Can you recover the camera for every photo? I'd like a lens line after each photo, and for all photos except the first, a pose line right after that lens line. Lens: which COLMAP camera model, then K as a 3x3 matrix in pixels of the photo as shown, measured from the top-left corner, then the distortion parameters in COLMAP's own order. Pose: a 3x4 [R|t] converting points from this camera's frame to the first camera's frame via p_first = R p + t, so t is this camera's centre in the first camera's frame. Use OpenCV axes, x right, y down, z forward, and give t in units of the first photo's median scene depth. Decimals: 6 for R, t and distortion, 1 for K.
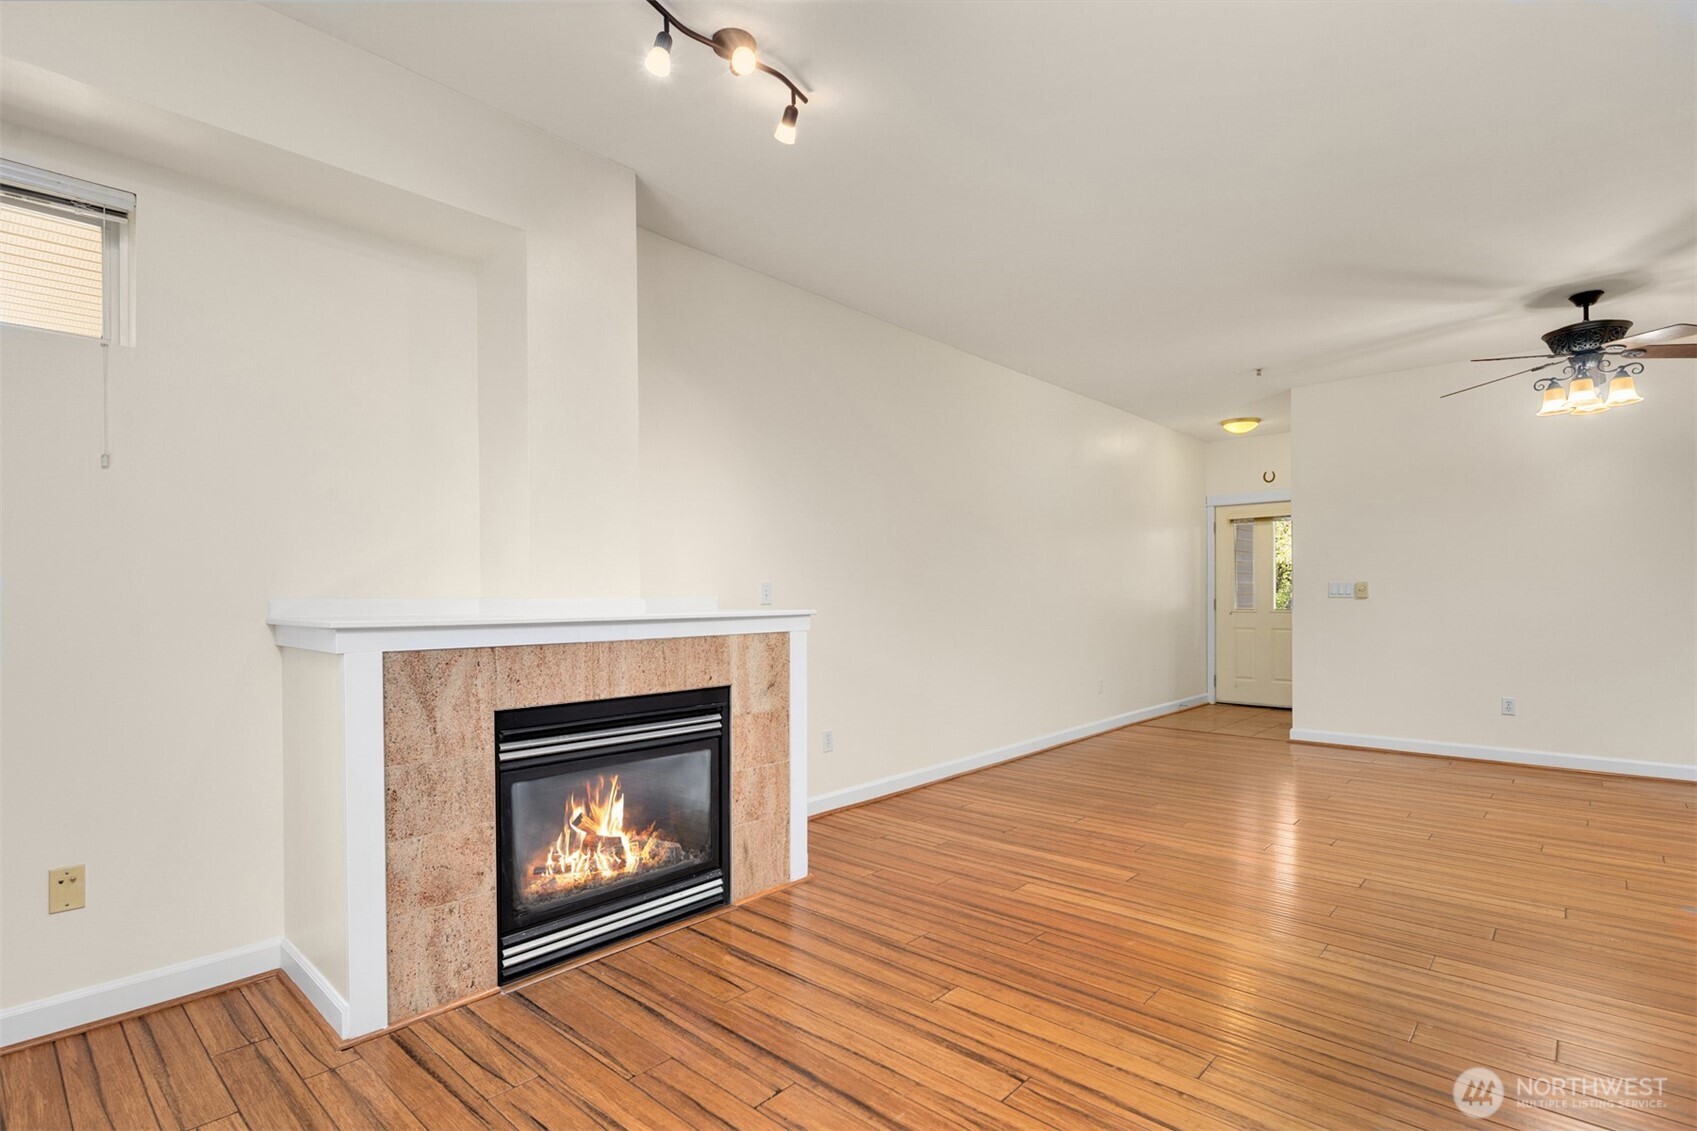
lens RADIAL K [[826.8, 0, 848.0], [0, 826.8, 603.8], [0, 0, 1]] dist [0.000467, -0.000893]
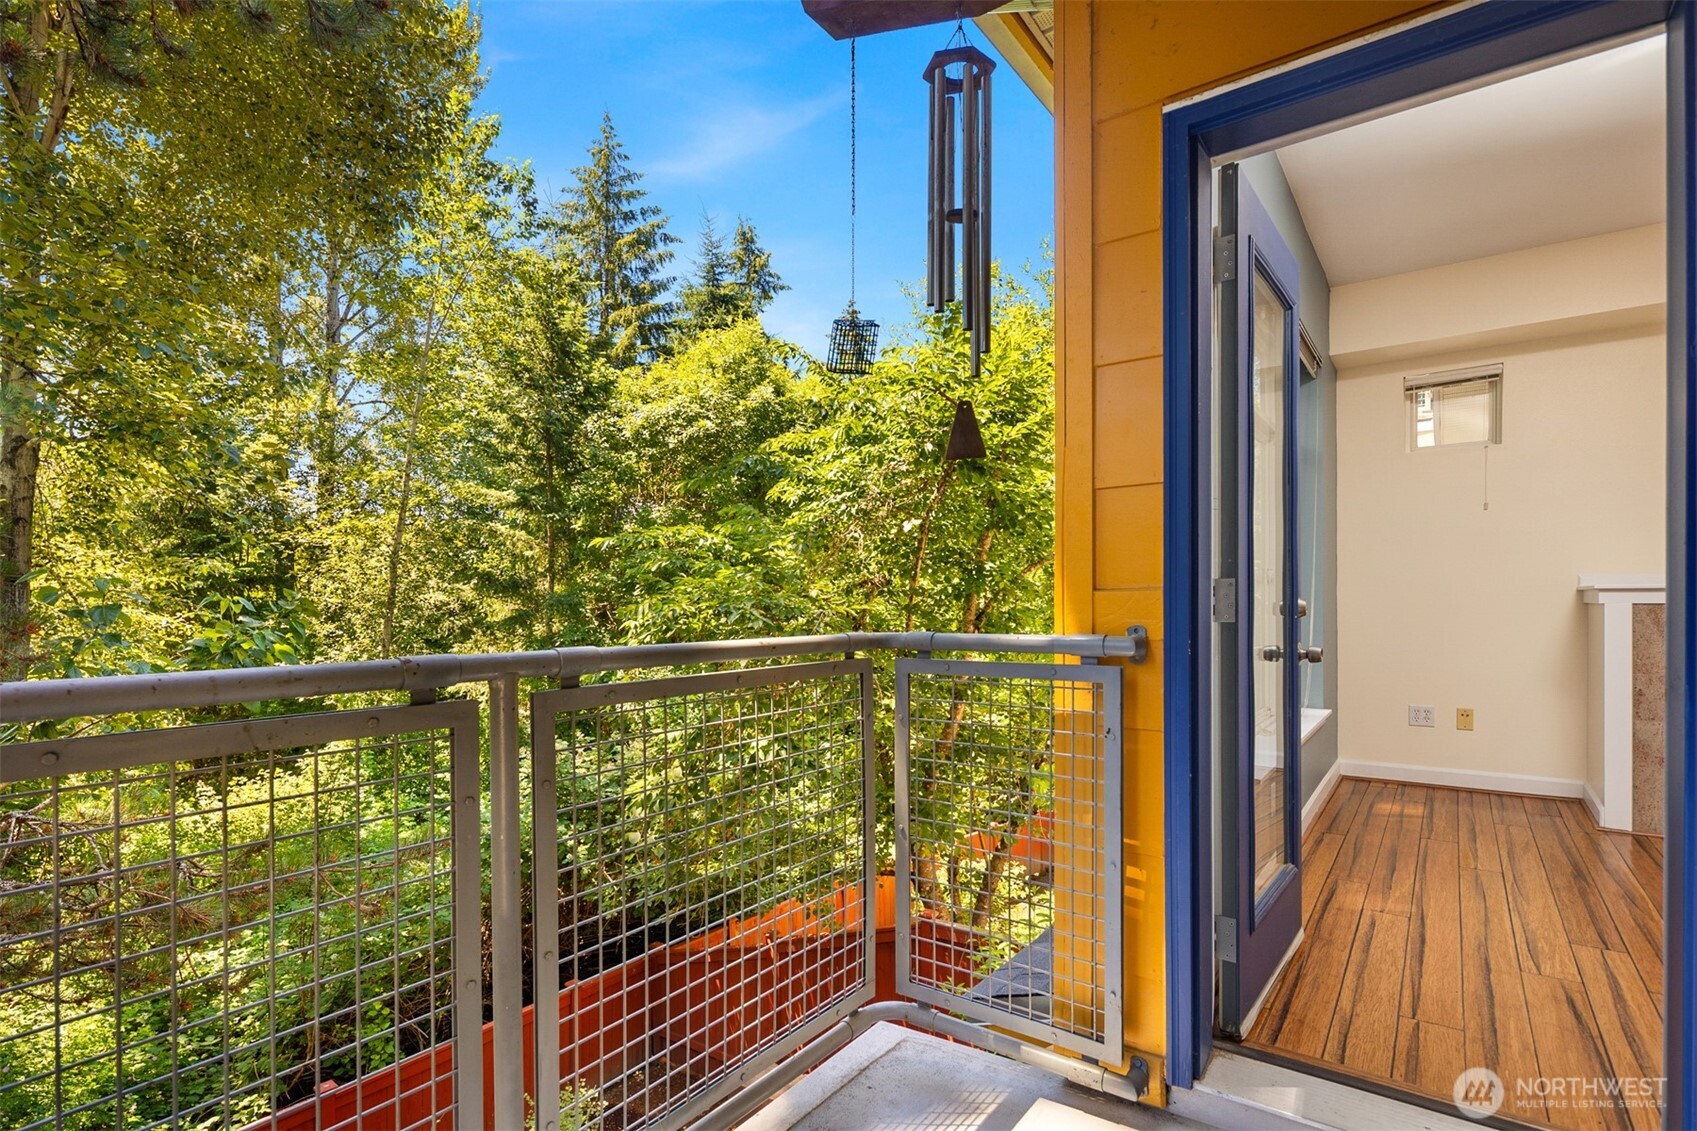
lens RADIAL K [[826.8, 0, 848.0], [0, 826.8, 603.8], [0, 0, 1]] dist [0.000467, -0.000893]
pose [[0.118077, 0.011580, -0.992937, 0.581966], [-0.006685, 0.999919, 0.010866, 0.033761], [0.992982, 0.005354, 0.118145, -0.489674]]
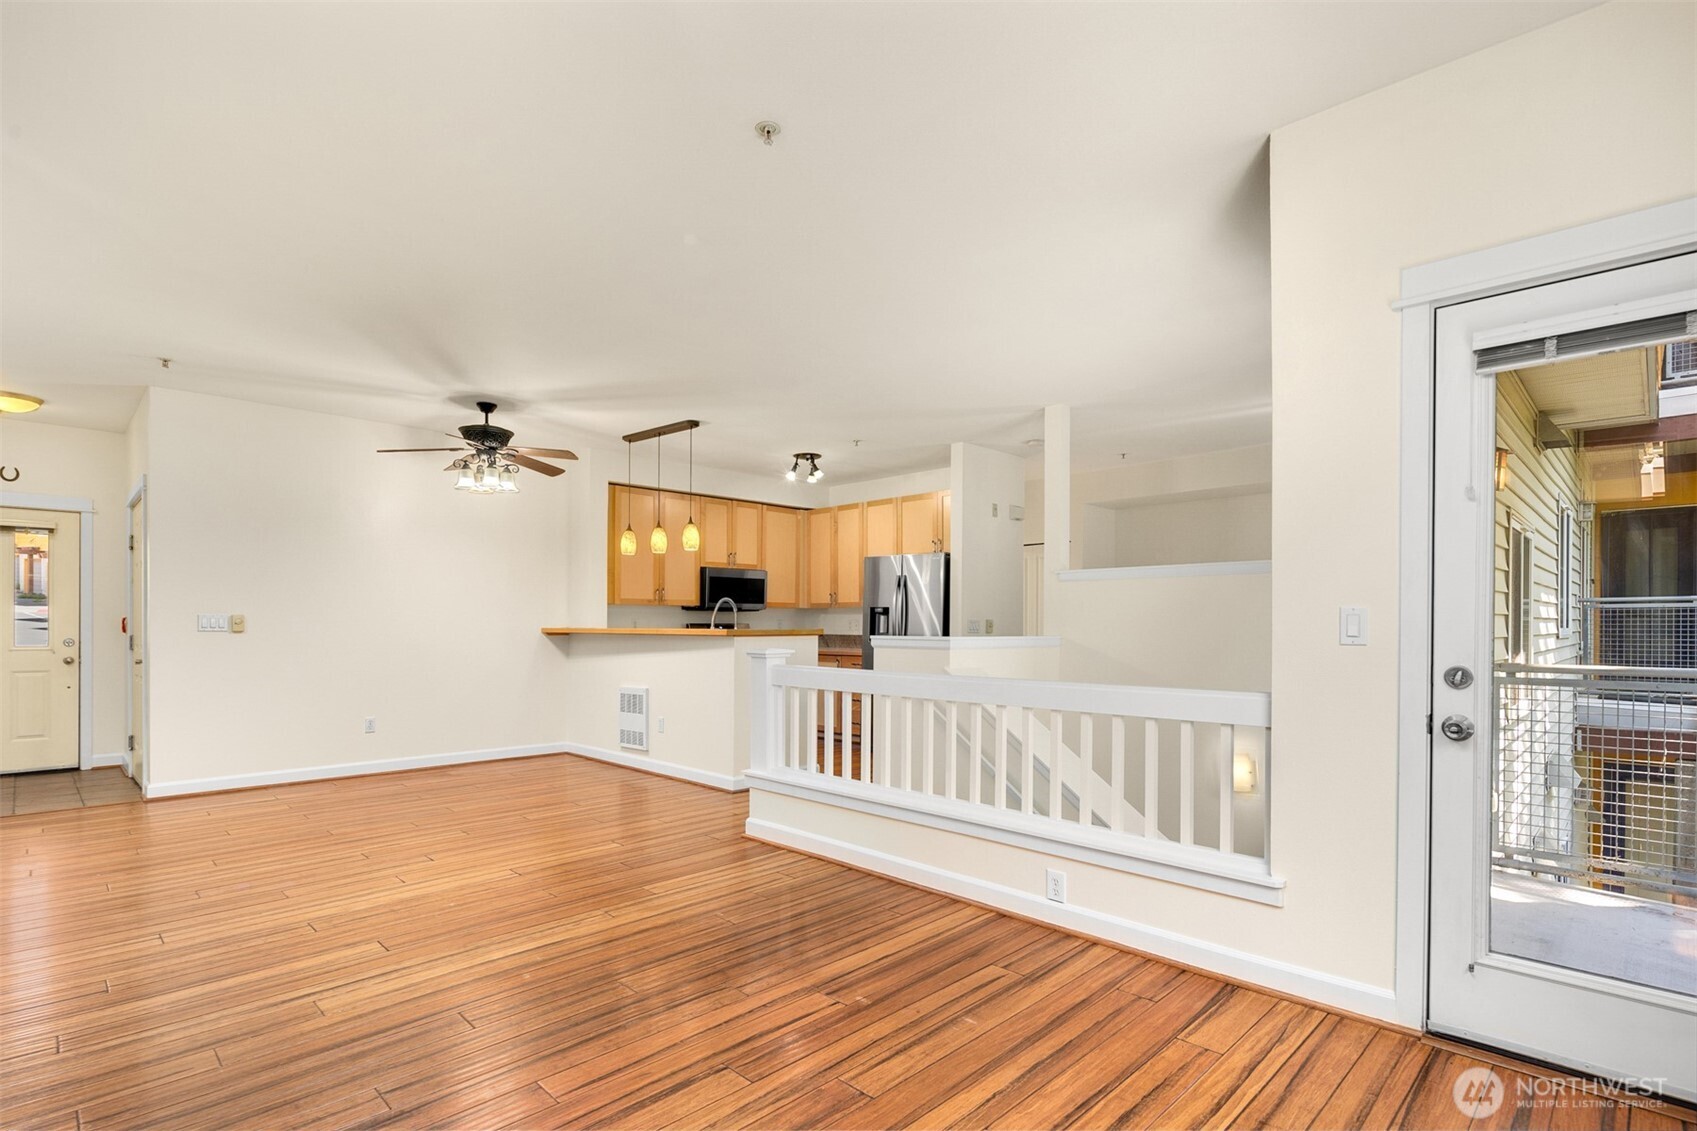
lens RADIAL K [[811.8, 0, 851.5], [0, 811.8, 633.8], [0, 0, 1]] dist [0.000390, 0.000332]
pose [[0.036123, -0.003053, 0.999343, -0.518038], [0.007399, 0.999969, 0.002788, -0.003416], [-0.999320, 0.007293, 0.036144, 0.471533]]
